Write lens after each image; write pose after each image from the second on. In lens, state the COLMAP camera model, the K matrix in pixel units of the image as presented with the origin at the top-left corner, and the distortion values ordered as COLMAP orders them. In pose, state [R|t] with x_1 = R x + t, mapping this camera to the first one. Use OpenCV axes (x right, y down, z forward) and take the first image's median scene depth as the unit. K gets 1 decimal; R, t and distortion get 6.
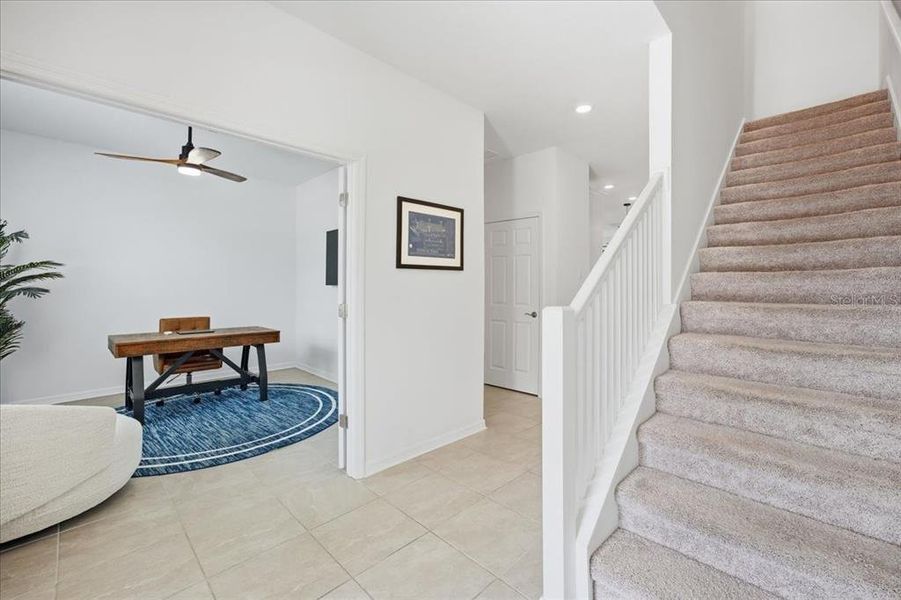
lens RADIAL K [[383.2, 0, 455.6], [0, 383.2, 288.7], [0, 0, 1]] dist [0.017035, 0.000748]
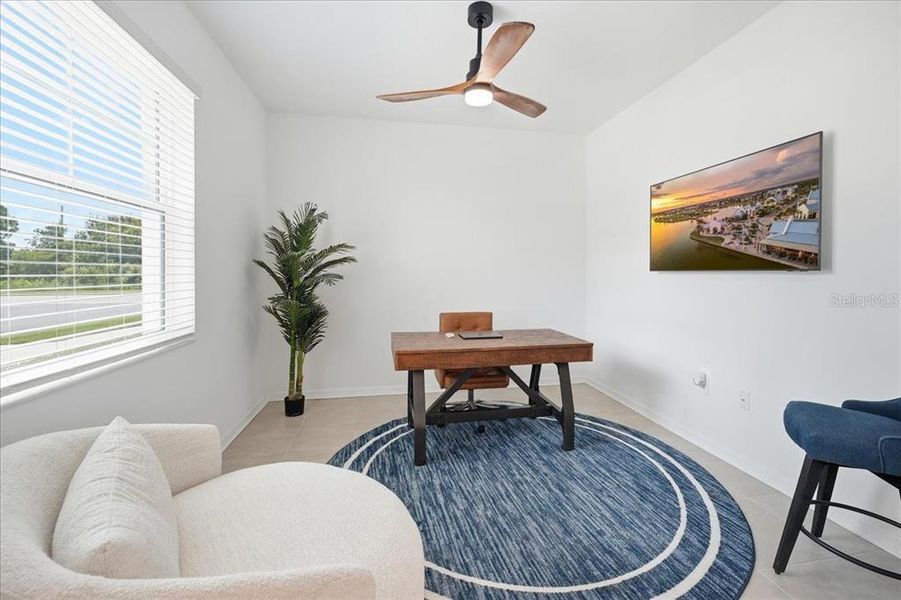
lens RADIAL K [[372.4, 0, 451.8], [0, 372.4, 287.5], [0, 0, 1]] dist [0.002466, 0.000606]
pose [[0.822854, 0.022138, -0.567821, -0.357474], [-0.002619, 0.999378, 0.035168, -0.001410], [0.568246, -0.027451, 0.822400, 0.443745]]
